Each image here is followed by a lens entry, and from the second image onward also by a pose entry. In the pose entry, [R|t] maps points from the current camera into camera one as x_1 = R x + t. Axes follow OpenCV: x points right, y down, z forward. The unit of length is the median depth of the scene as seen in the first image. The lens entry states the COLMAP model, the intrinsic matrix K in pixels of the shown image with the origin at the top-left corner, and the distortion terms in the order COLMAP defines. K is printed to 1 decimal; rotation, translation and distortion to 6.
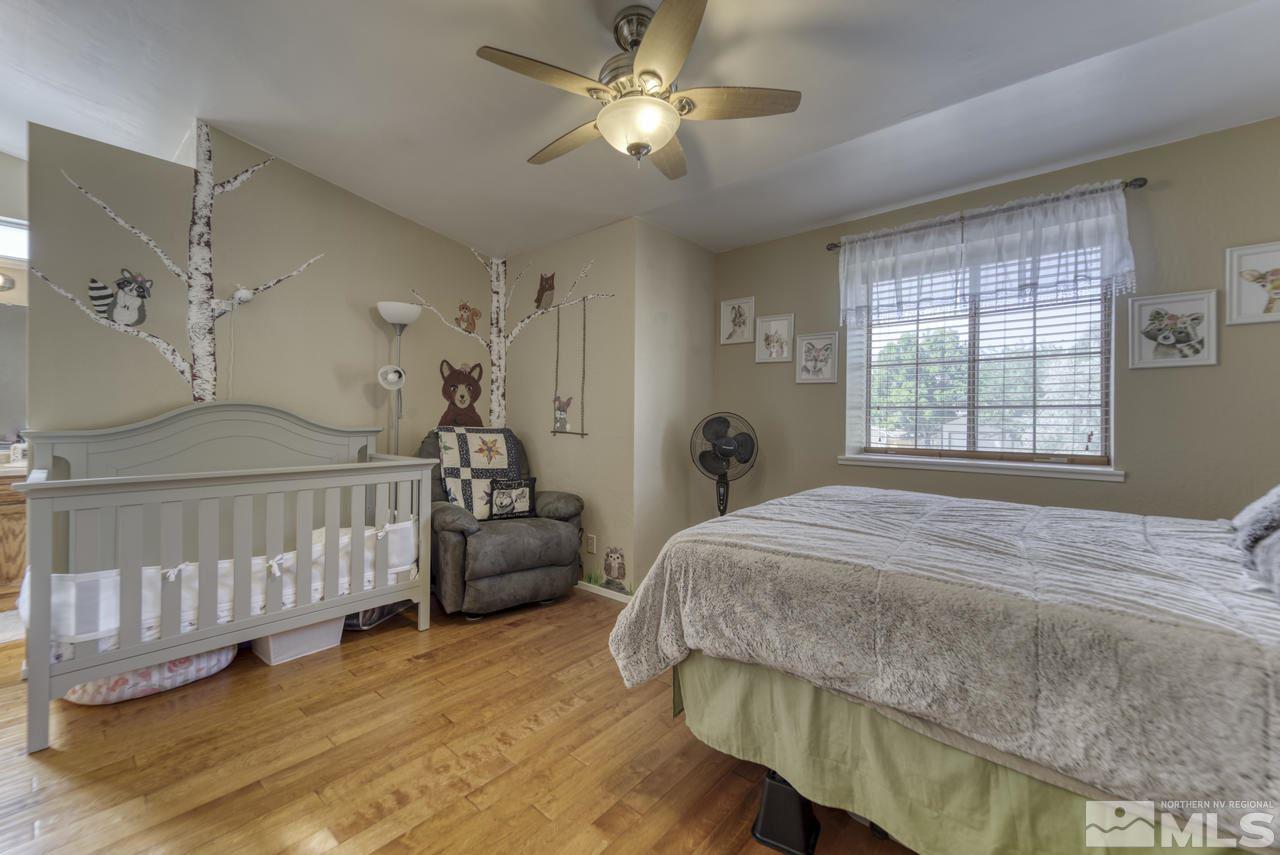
lens RADIAL K [[514.7, 0, 639.8], [0, 514.7, 418.3], [0, 0, 1]] dist [0.004769, -0.000166]
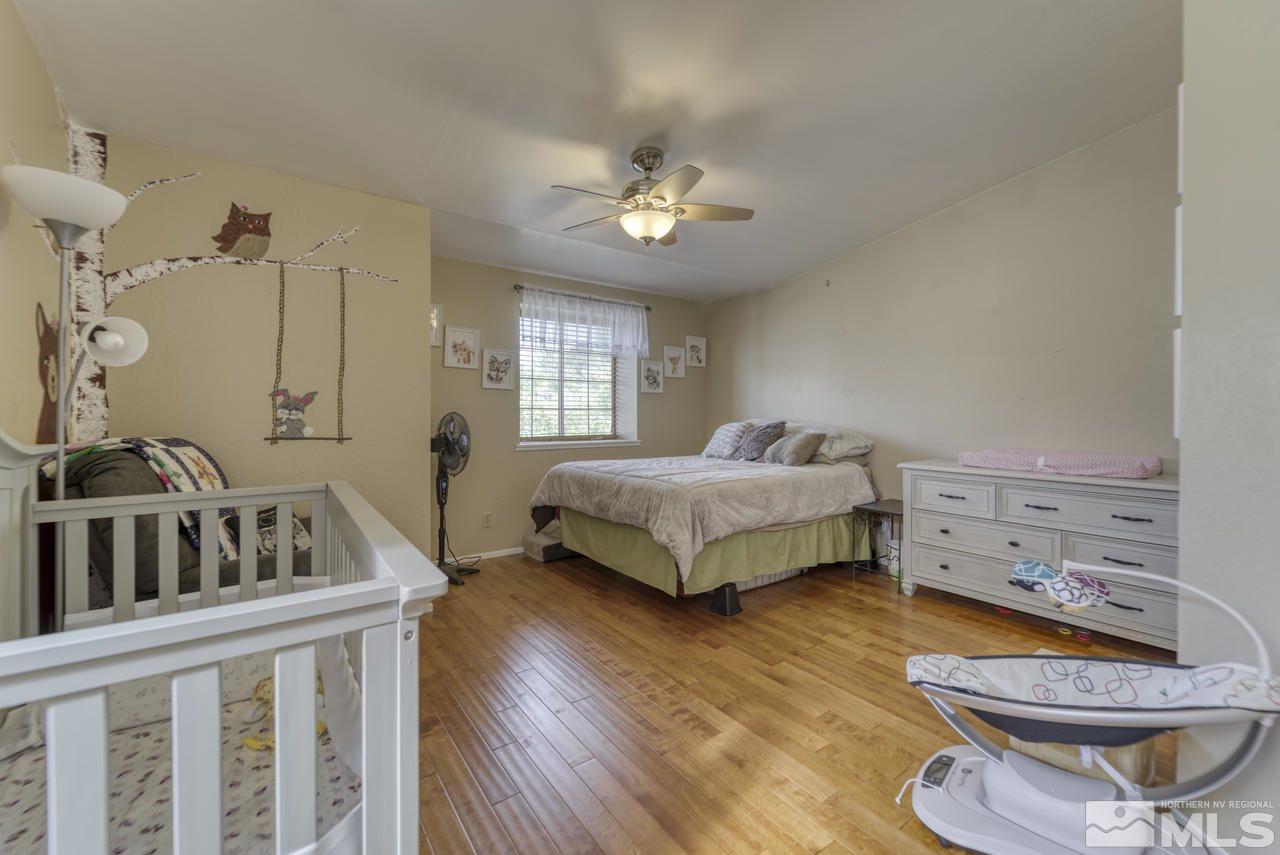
lens RADIAL K [[514.7, 0, 639.3], [0, 514.7, 420.4], [0, 0, 1]] dist [0.004769, -0.000166]
pose [[0.222972, -0.015640, 0.974699, -0.836498], [0.002081, 0.999877, 0.015568, -0.010110], [-0.974823, -0.001443, 0.222977, 0.389886]]
